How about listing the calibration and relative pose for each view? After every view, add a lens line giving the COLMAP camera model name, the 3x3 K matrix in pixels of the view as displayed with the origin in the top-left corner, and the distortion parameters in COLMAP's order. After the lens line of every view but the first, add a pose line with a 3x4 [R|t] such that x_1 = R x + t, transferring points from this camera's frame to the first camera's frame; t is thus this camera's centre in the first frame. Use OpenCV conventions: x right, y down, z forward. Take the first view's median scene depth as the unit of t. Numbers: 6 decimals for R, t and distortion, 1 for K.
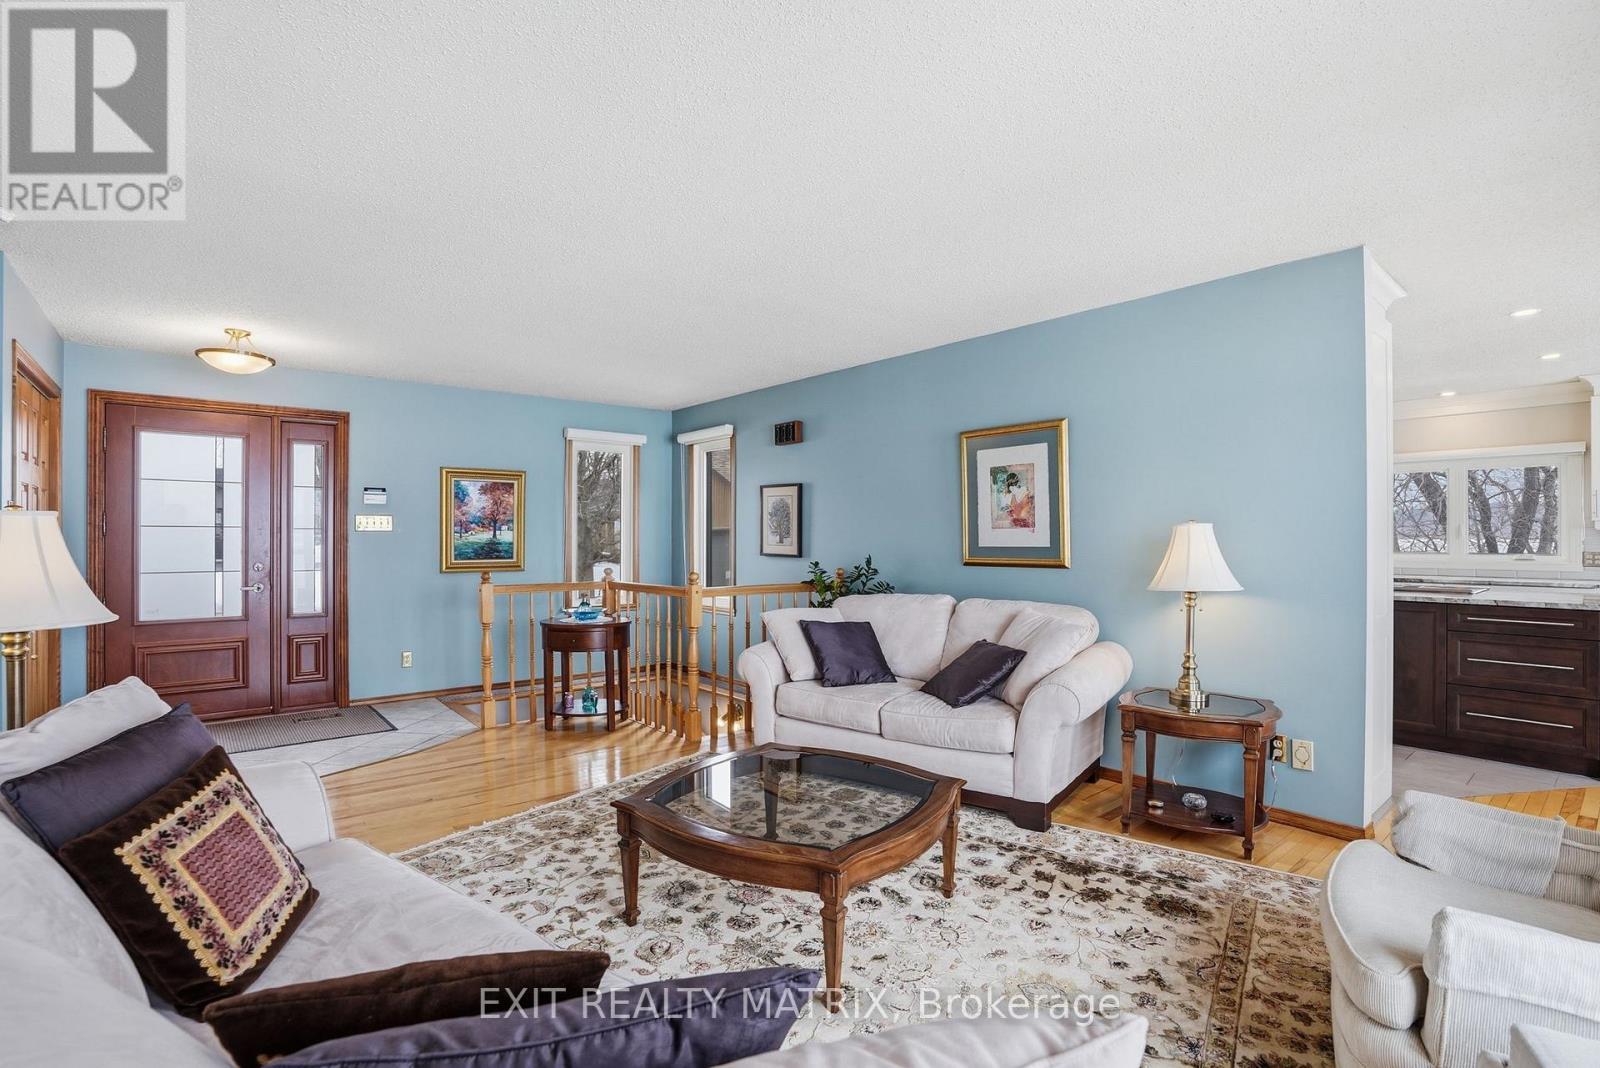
lens RADIAL K [[754.7, 0, 795.1], [0, 754.7, 536.8], [0, 0, 1]] dist [-0.041048, 0.004110]
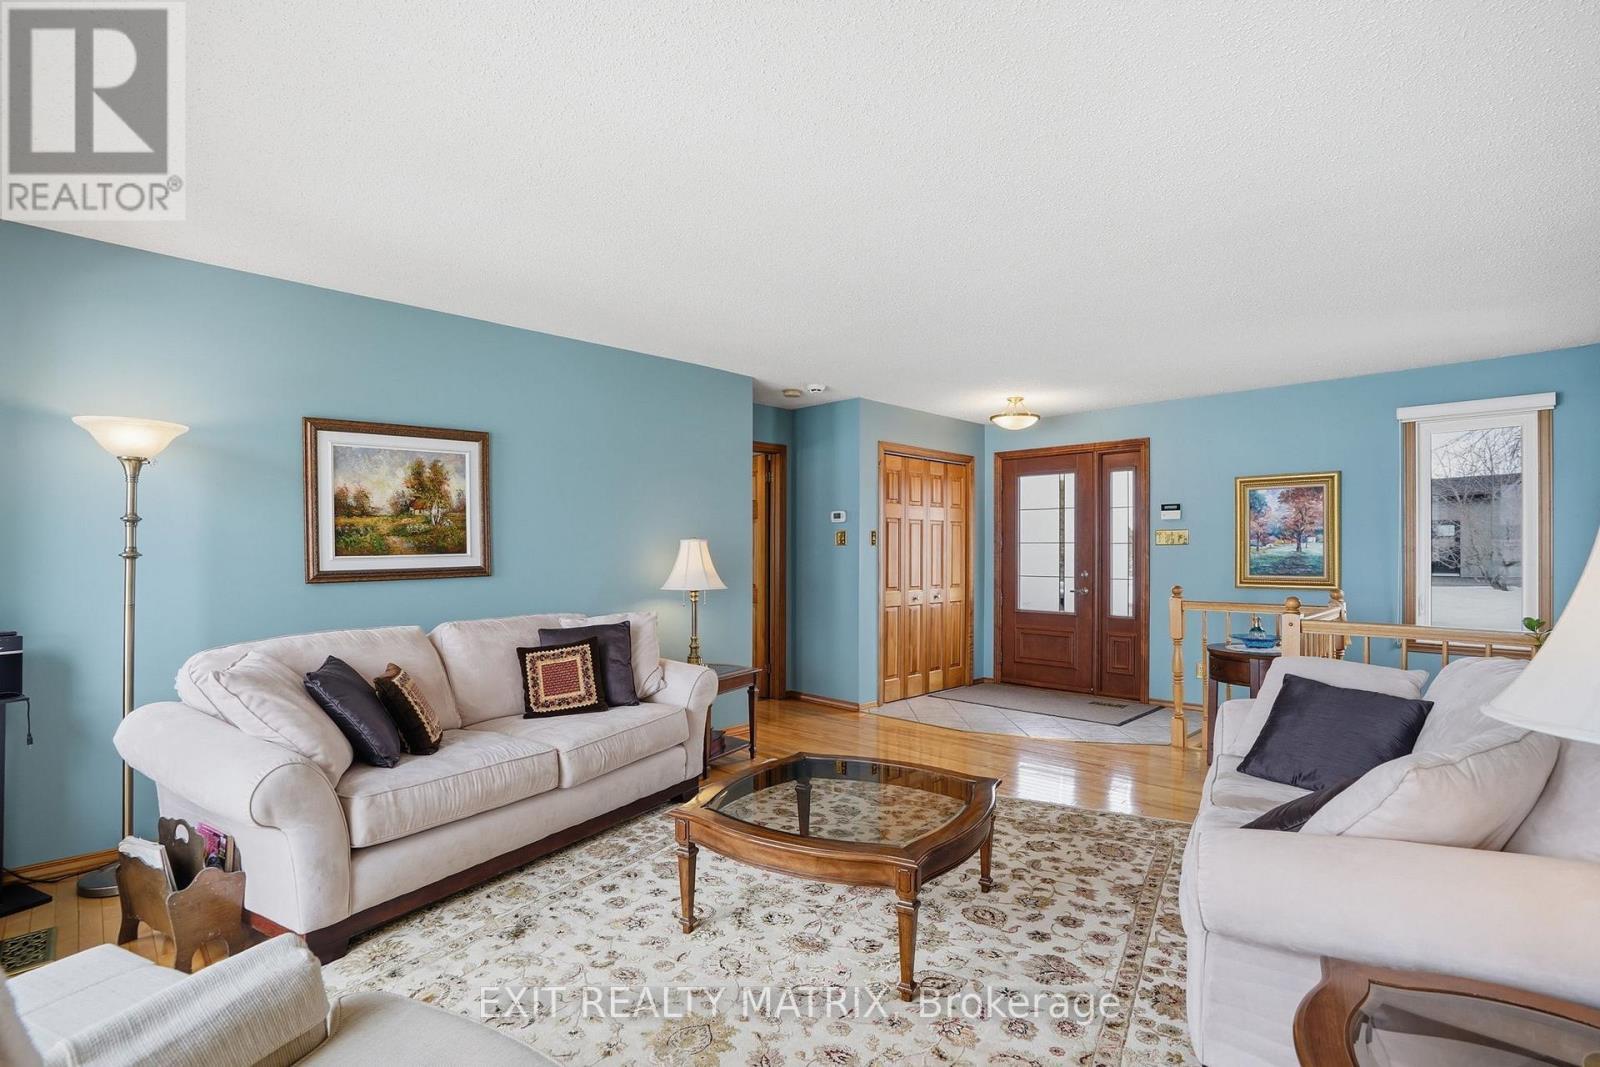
lens RADIAL K [[754.7, 0, 798.3], [0, 754.7, 558.5], [0, 0, 1]] dist [-0.041048, 0.004110]
pose [[0.078795, 0.009030, -0.996850, 0.568764], [0.000481, 0.999959, 0.009096, 0.002388], [0.996891, -0.001196, 0.078787, 0.476753]]
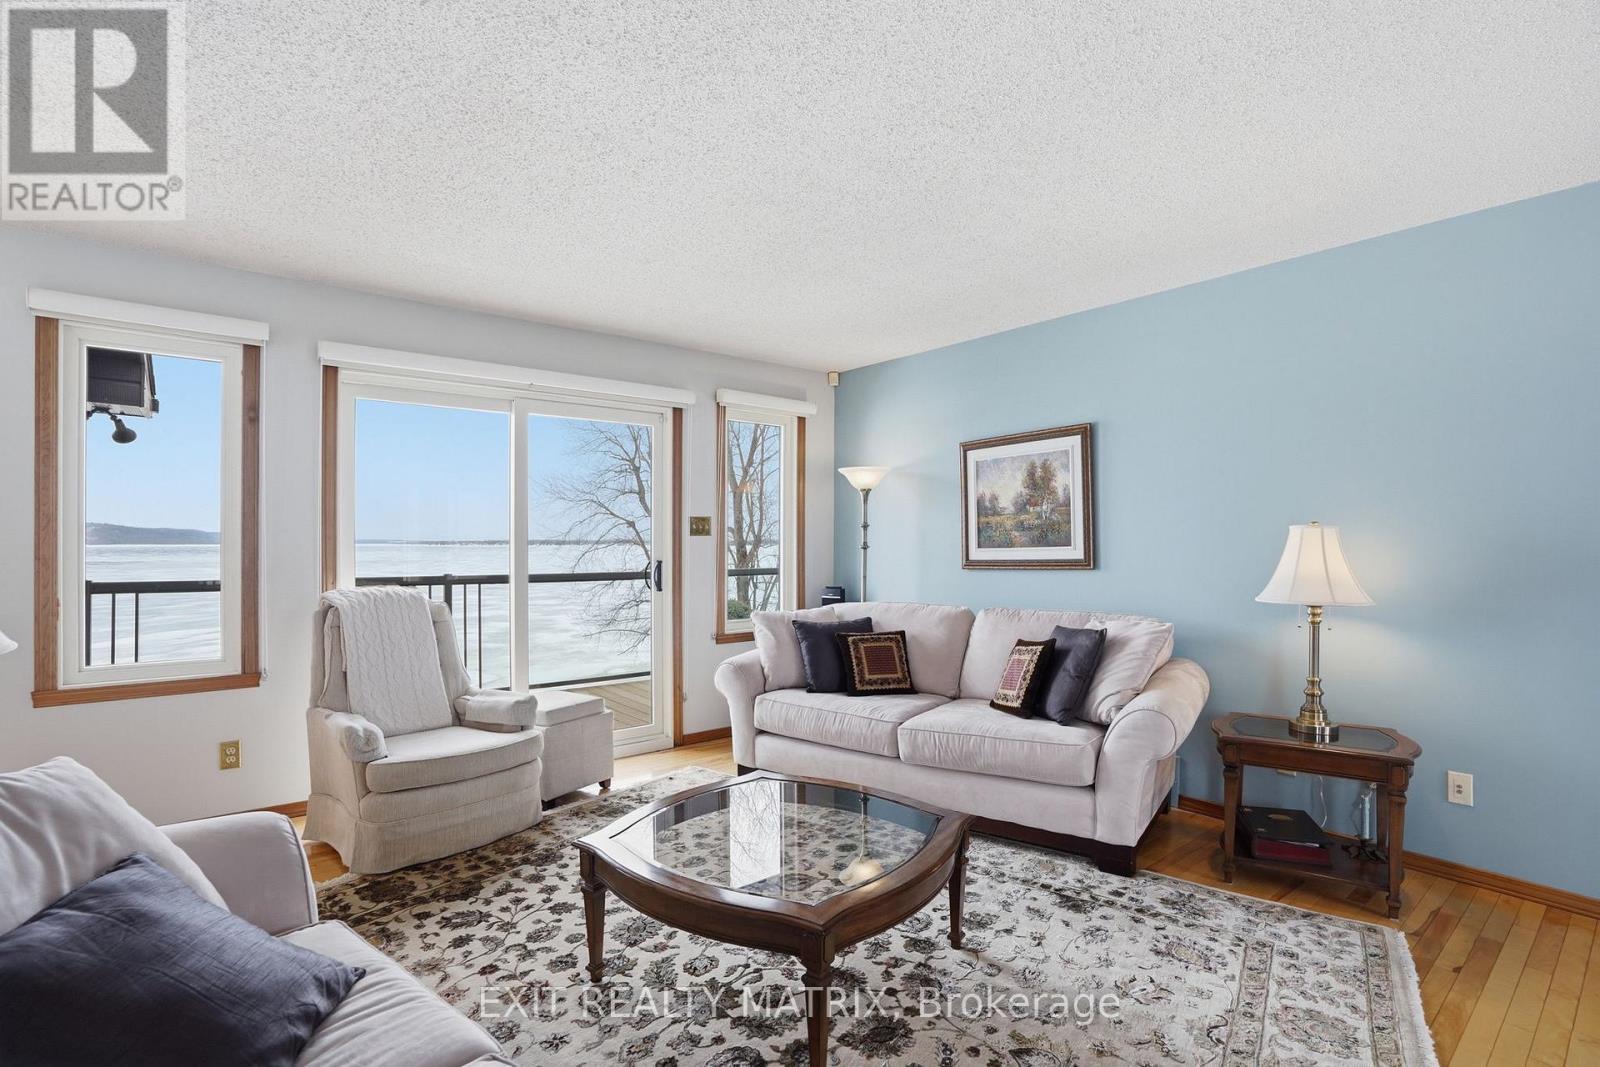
lens RADIAL K [[754.7, 0, 783.3], [0, 754.7, 539.2], [0, 0, 1]] dist [-0.041048, 0.004110]
pose [[-0.999526, 0.002599, 0.030681, -0.014707], [0.002373, 0.999970, -0.007397, 0.001641], [-0.030699, -0.007321, -0.999502, 1.056052]]
